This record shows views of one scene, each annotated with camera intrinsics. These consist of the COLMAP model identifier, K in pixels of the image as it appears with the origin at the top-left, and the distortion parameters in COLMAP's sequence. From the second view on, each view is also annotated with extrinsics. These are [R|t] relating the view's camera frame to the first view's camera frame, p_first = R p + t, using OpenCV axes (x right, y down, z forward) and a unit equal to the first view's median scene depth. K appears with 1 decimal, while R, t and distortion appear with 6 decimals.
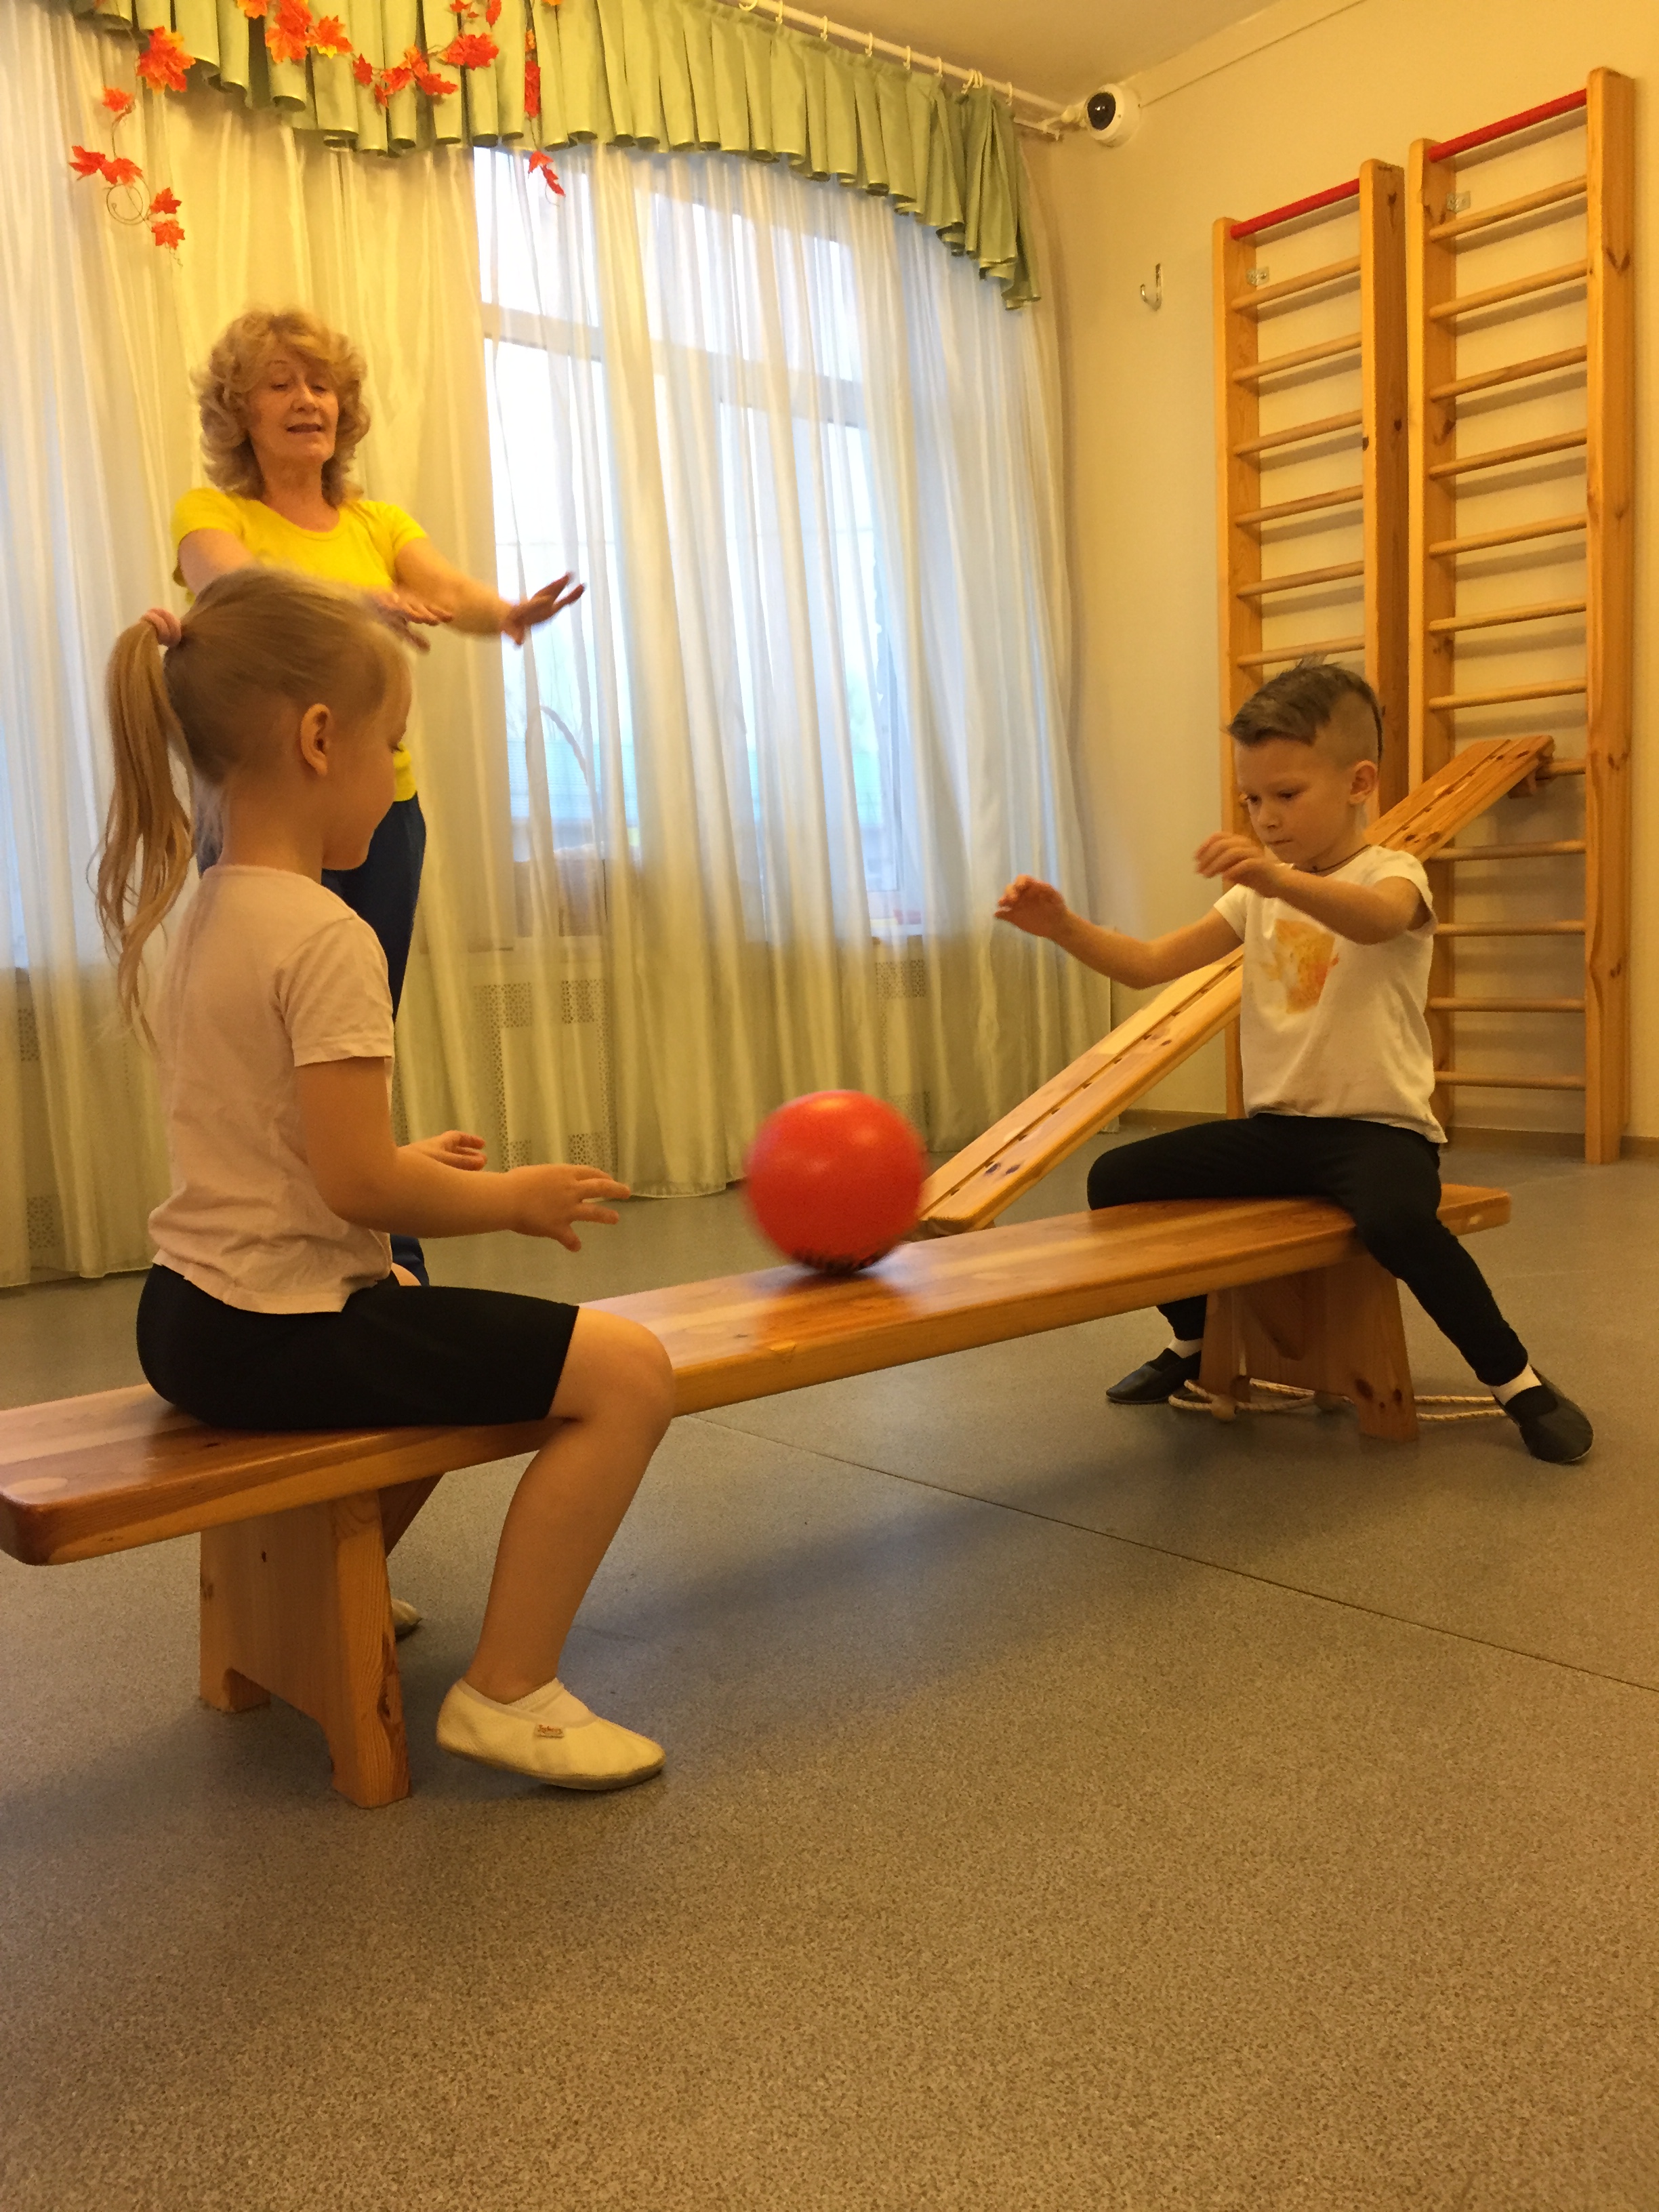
lens RADIAL K [[1889.4, 0, 837.5], [0, 1889.4, 1097.1], [0, 0, 1]] dist [0.072450, -0.095505]
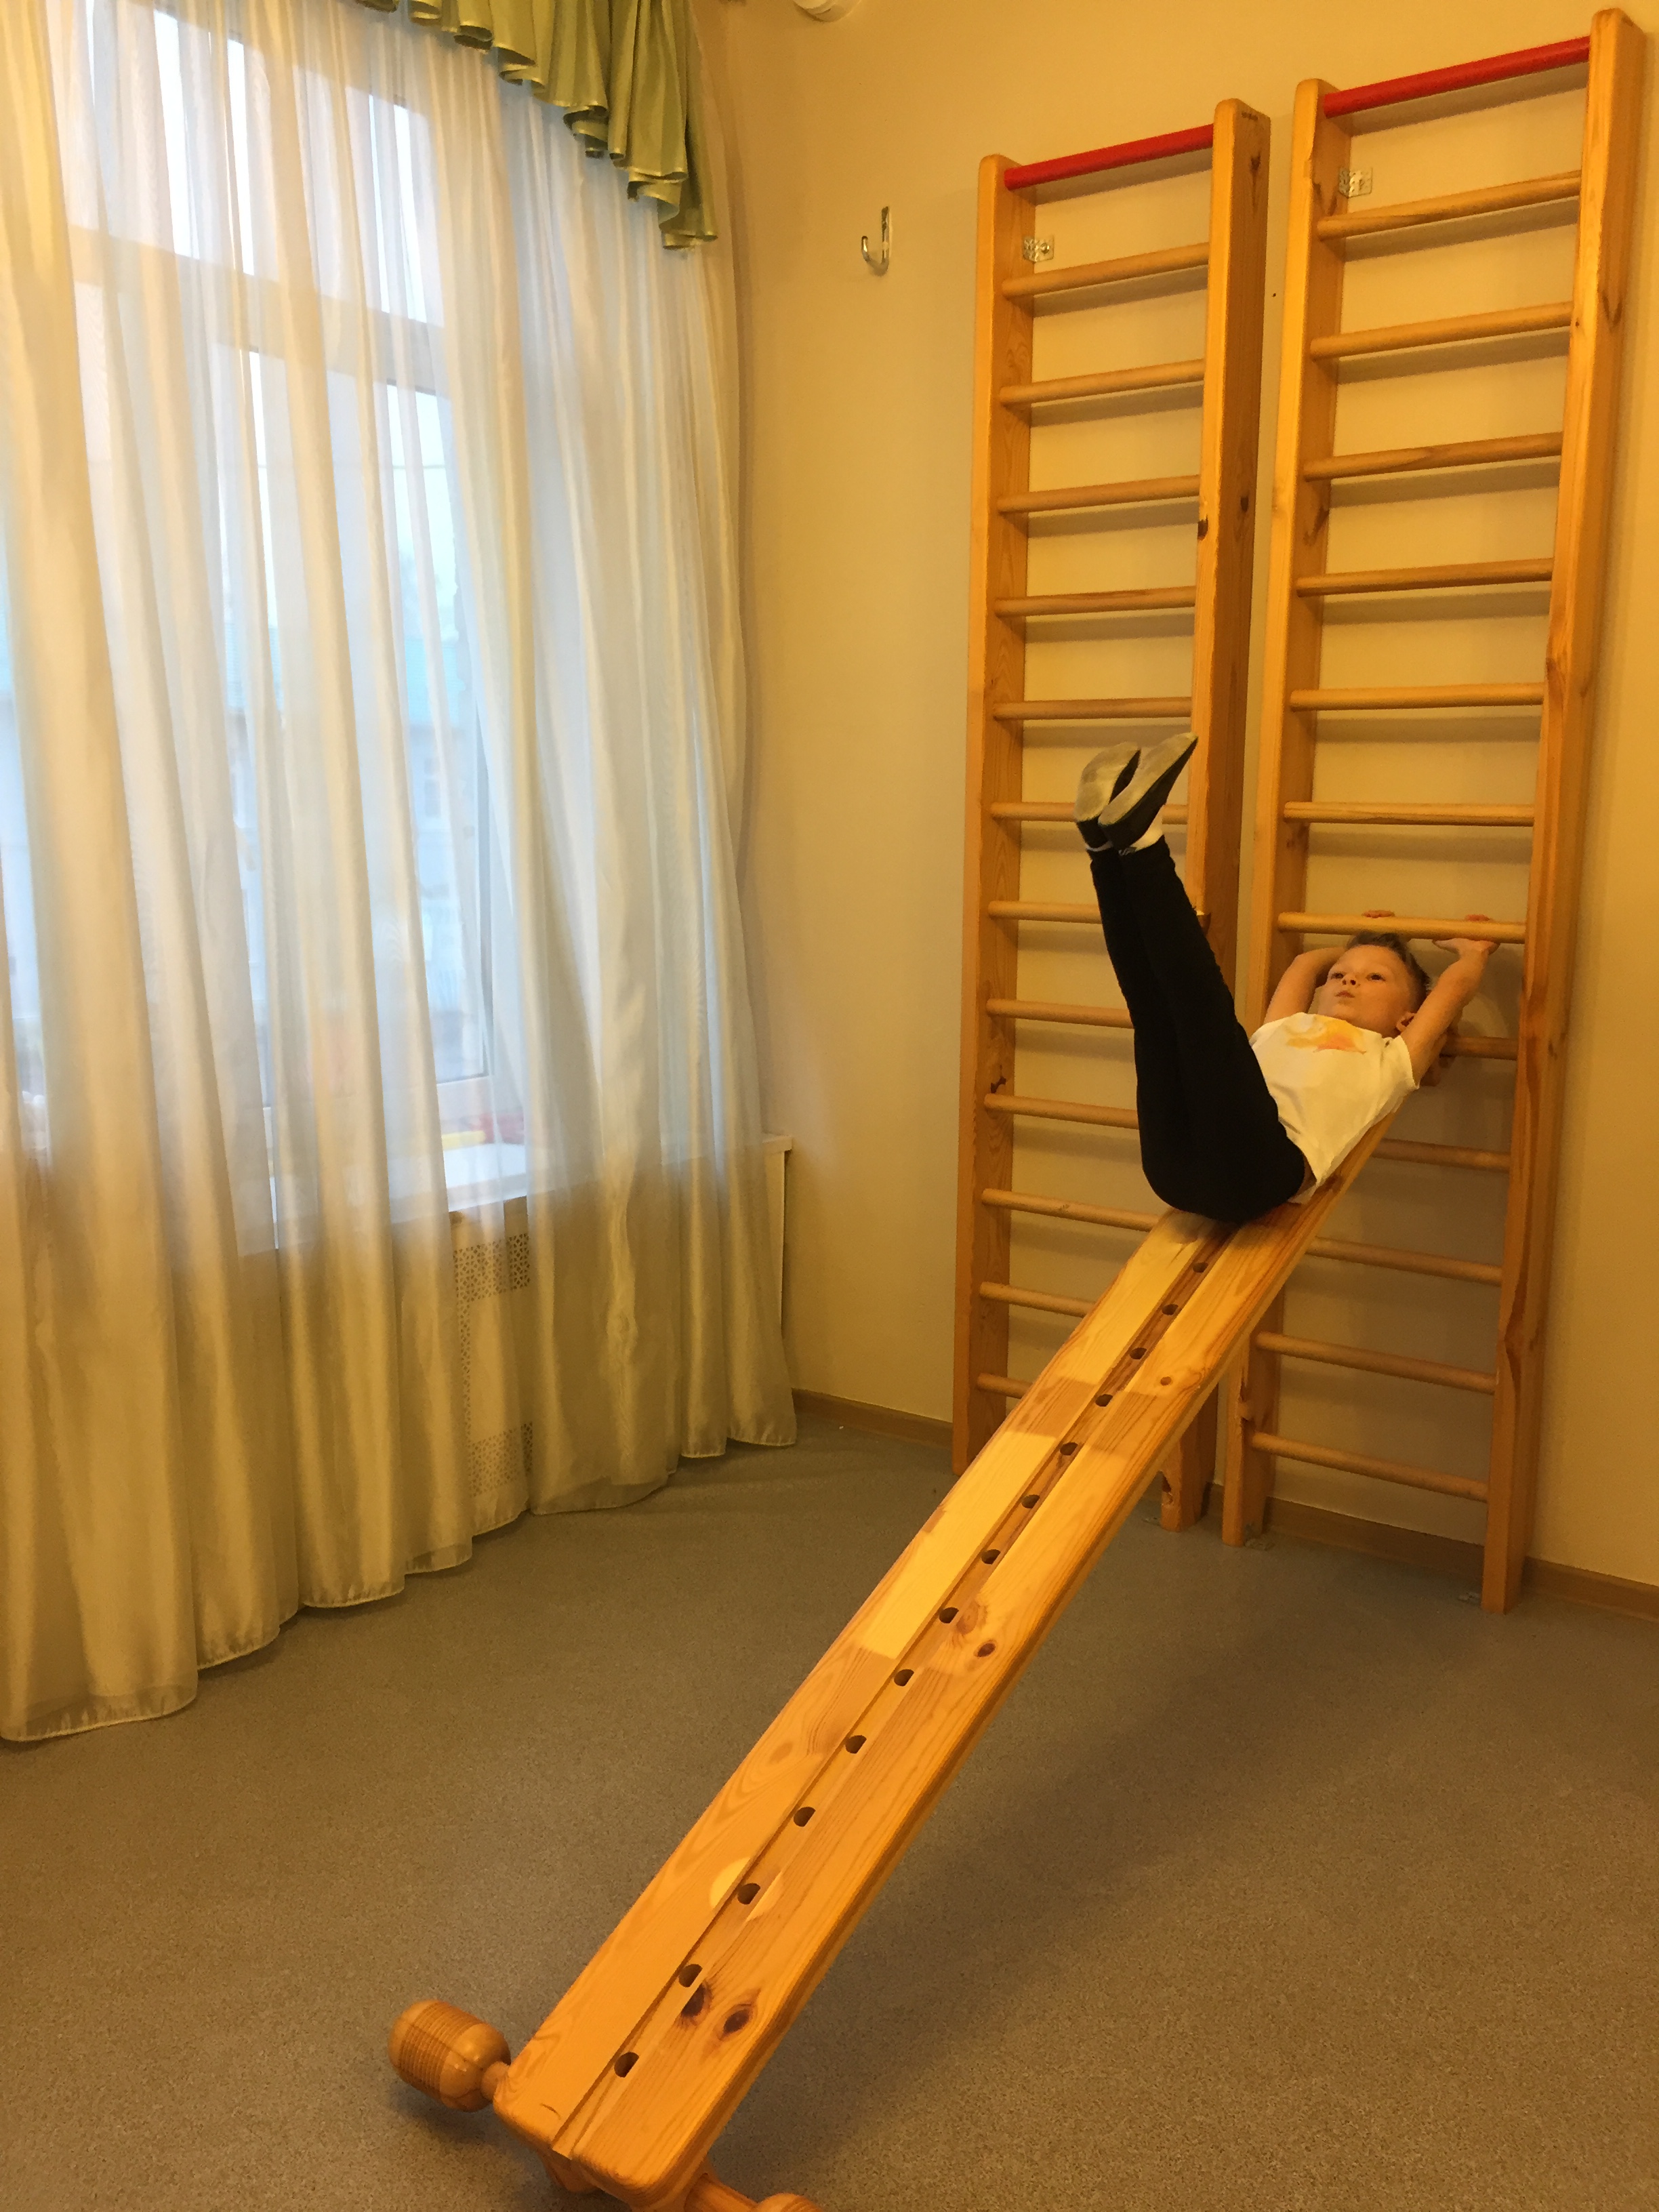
lens RADIAL K [[1889.4, 0, 832.1], [0, 1889.4, 1096.4], [0, 0, 1]] dist [0.072450, -0.095505]
pose [[0.973079, 0.014757, 0.229998, -0.004574], [-0.028184, 0.998077, 0.055205, -0.176919], [-0.228741, -0.060201, 0.971624, 0.364810]]
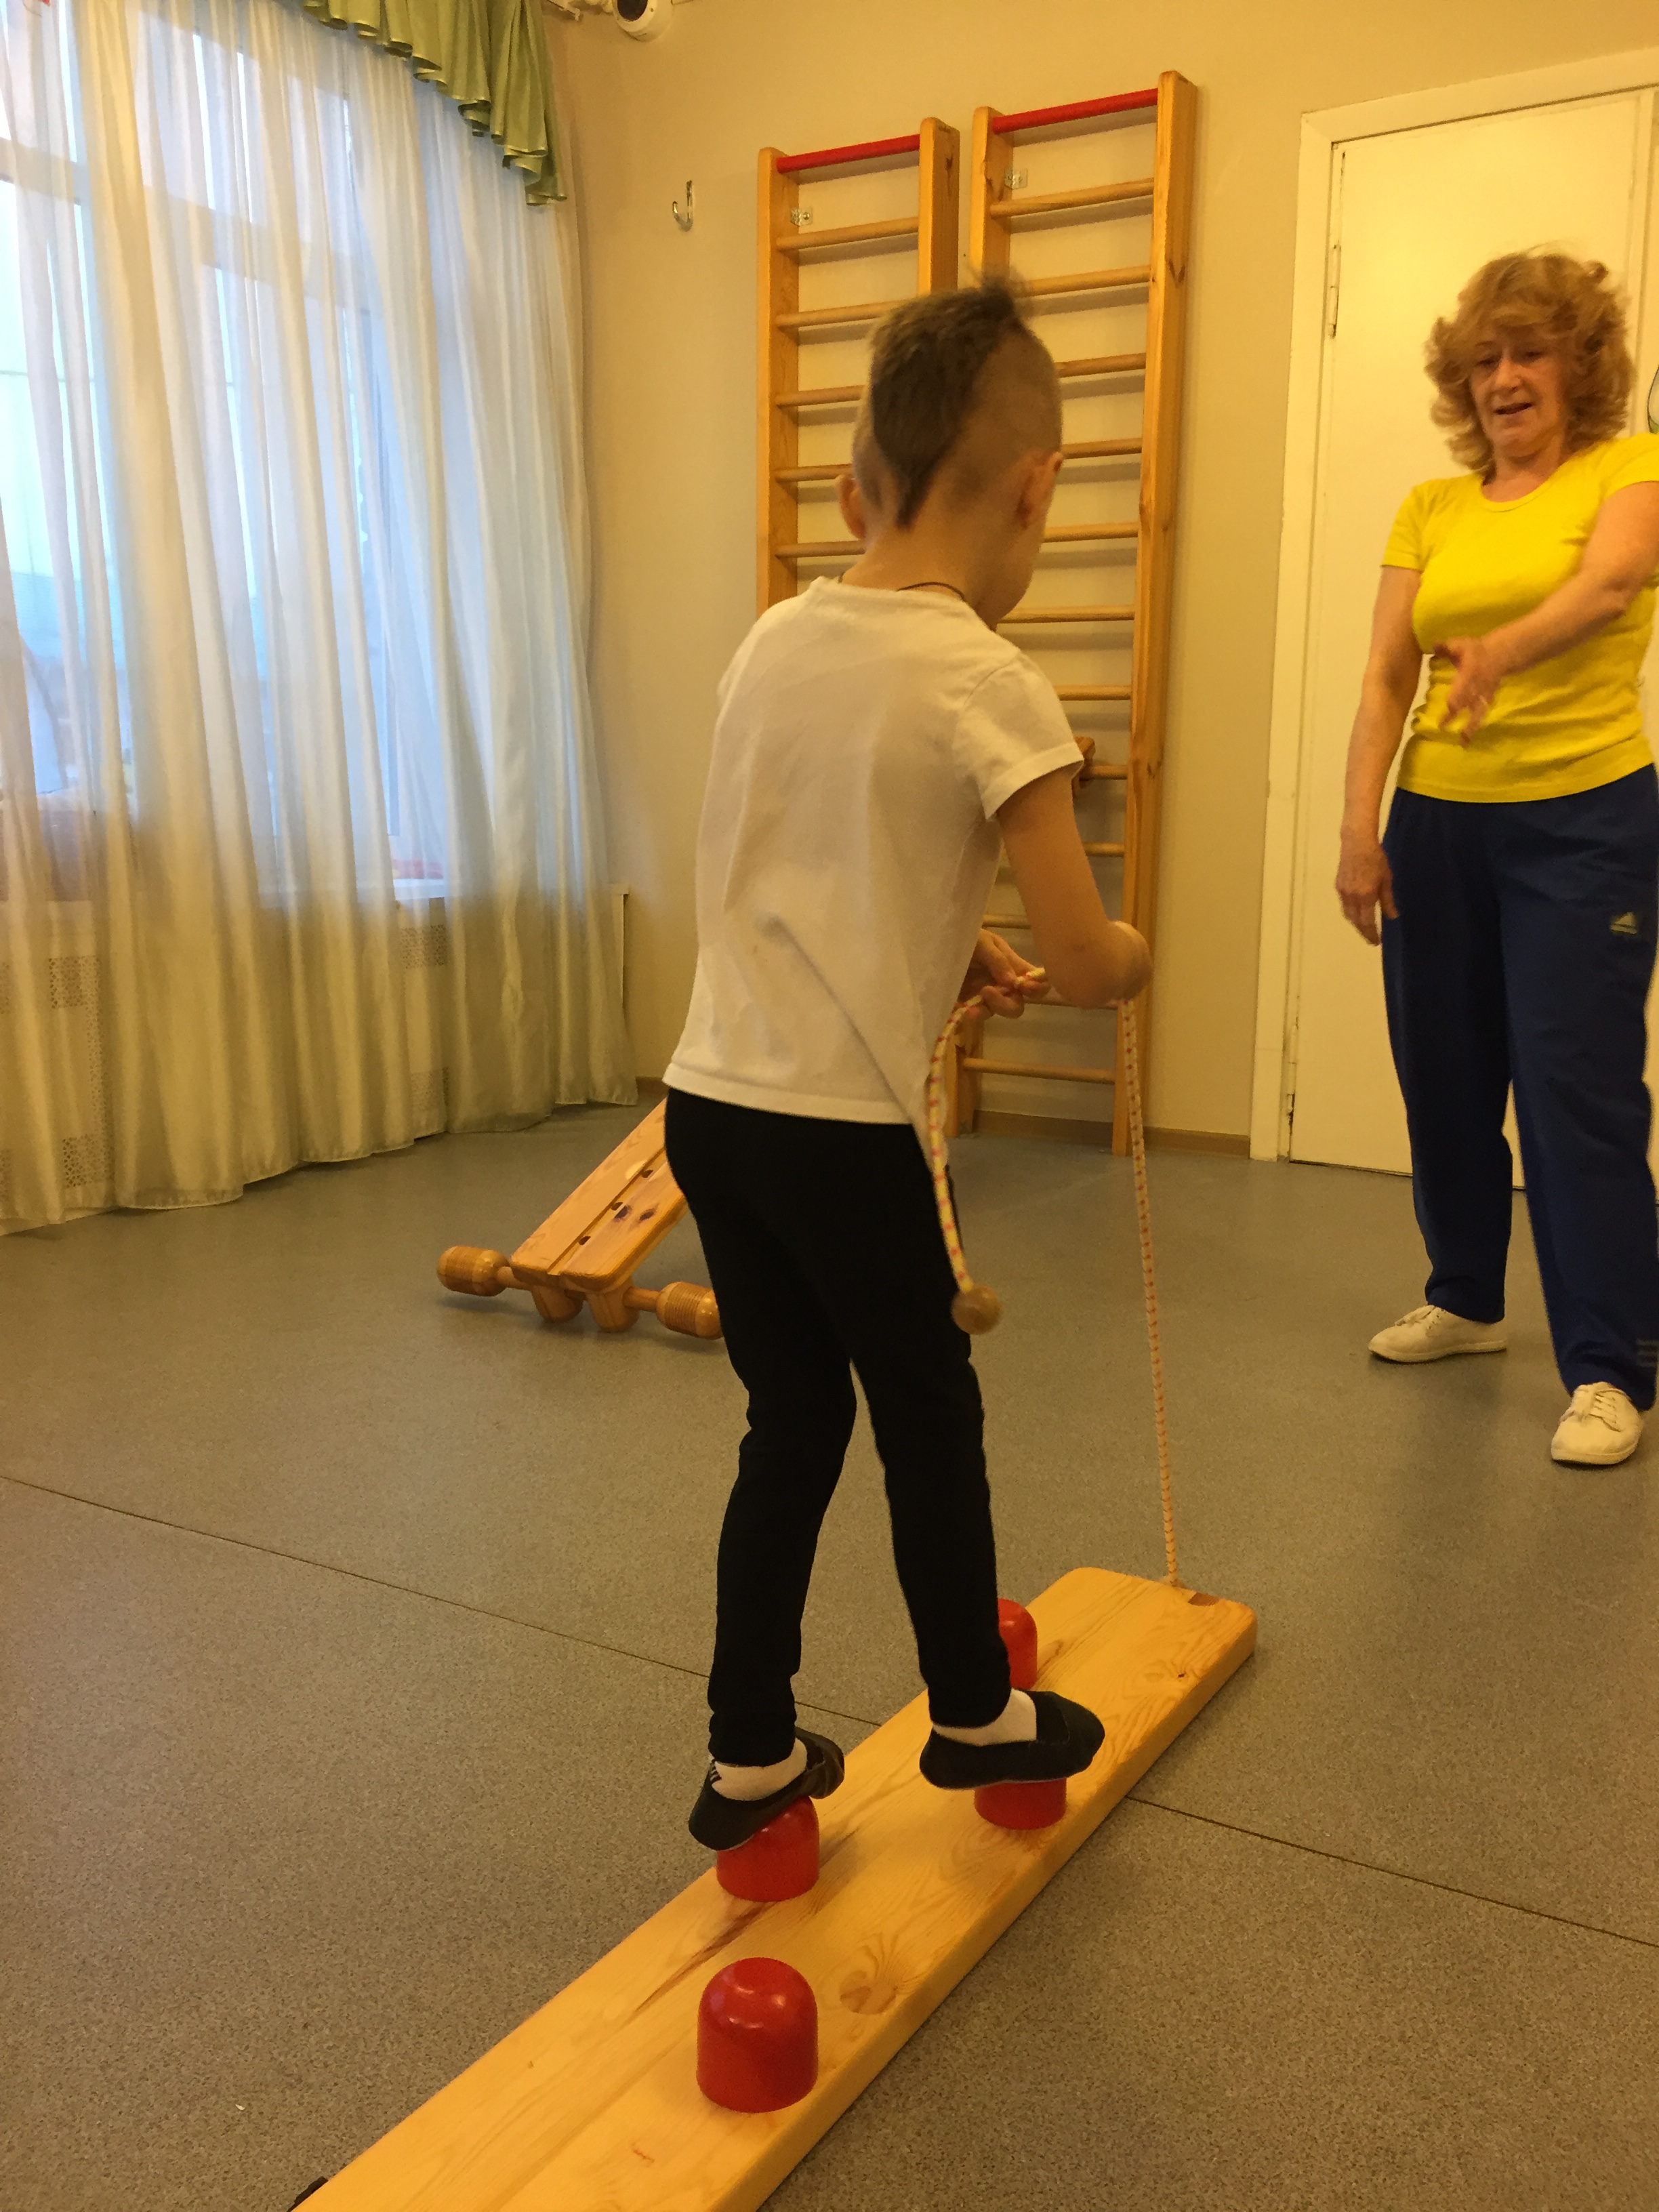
lens RADIAL K [[1889.4, 0, 832.2], [0, 1889.4, 1097.0], [0, 0, 1]] dist [0.072450, -0.095505]
pose [[0.940437, -0.004478, 0.339939, -0.099320], [-0.019536, 0.997549, 0.067186, -0.060504], [-0.339406, -0.069825, 0.938045, 0.076925]]
